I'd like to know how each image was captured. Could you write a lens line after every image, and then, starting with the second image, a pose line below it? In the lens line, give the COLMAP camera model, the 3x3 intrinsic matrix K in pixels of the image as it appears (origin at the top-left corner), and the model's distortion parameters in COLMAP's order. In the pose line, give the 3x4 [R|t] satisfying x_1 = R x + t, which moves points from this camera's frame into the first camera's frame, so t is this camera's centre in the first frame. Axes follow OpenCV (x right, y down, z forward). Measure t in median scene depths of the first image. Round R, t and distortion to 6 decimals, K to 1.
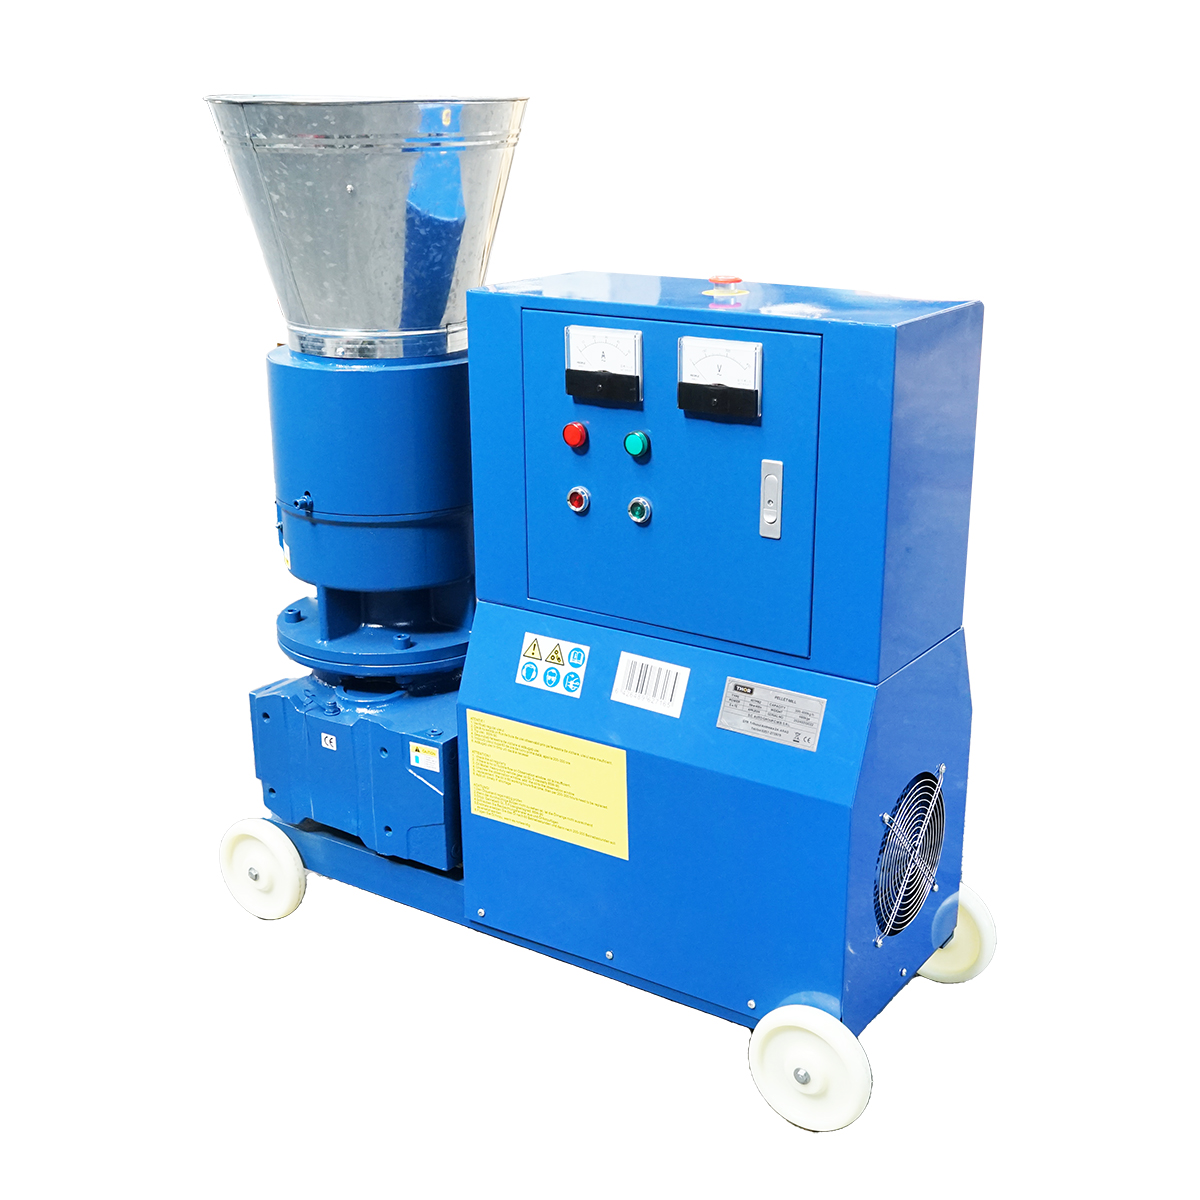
lens RADIAL K [[1622.3, 0, 601.4], [0, 1622.3, 600.6], [0, 0, 1]] dist [-0.015082, 0.000000]
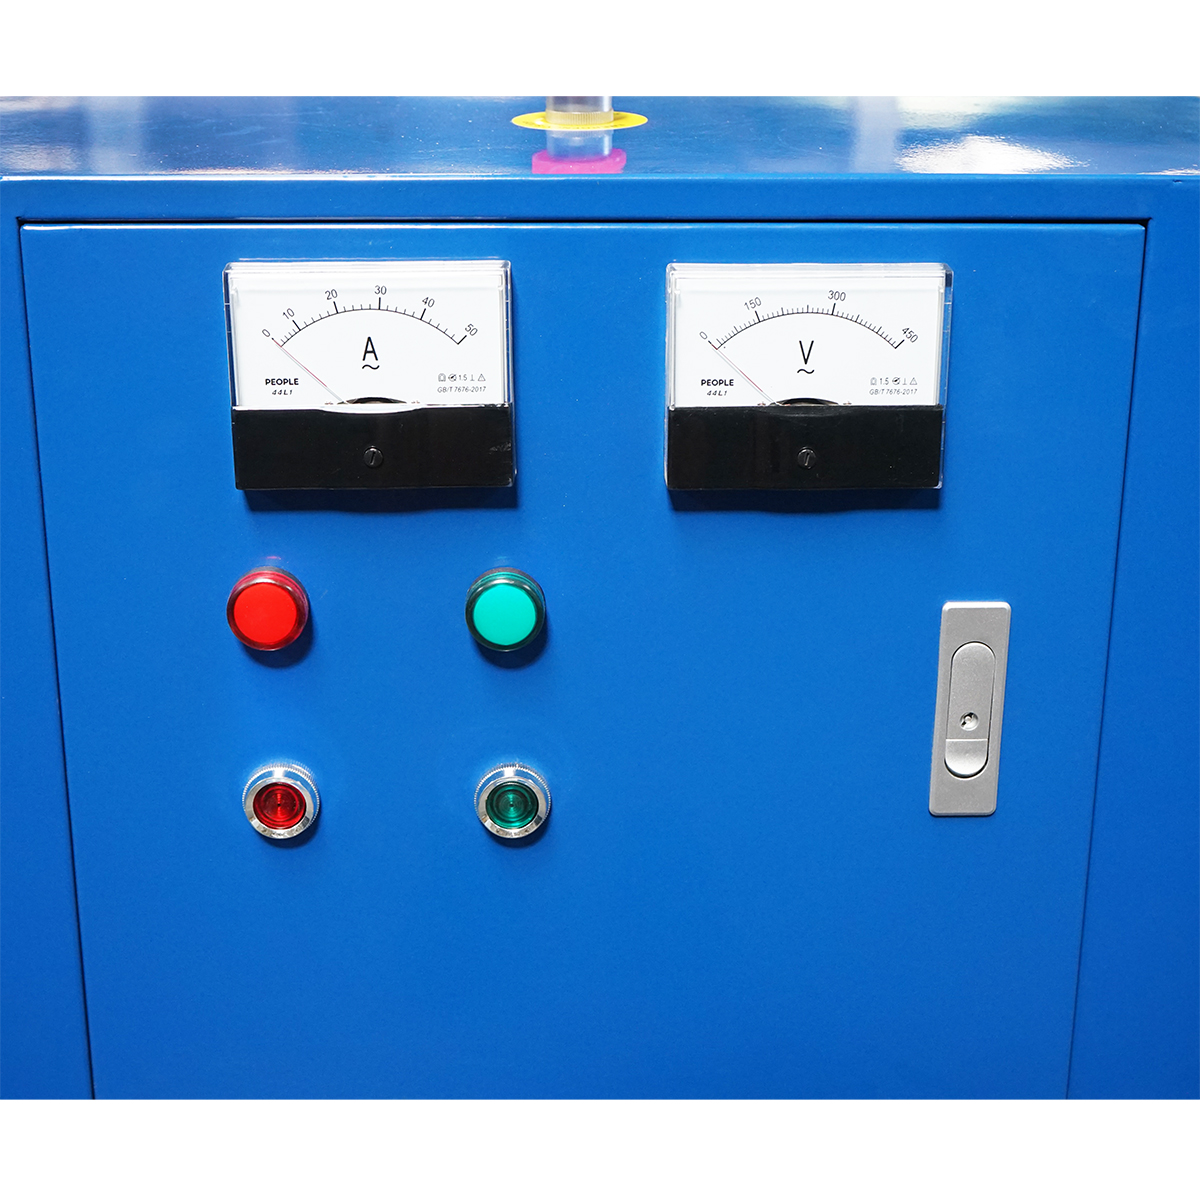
lens RADIAL K [[2115.9, 0, 600.4], [0, 2115.9, 601.4], [0, 0, 1]] dist [-0.045233, 0.000000]
pose [[0.804918, -0.191063, 0.561785, -0.188779], [0.171324, 0.981254, 0.088253, -0.126659], [-0.568115, 0.025211, 0.822563, 0.618942]]
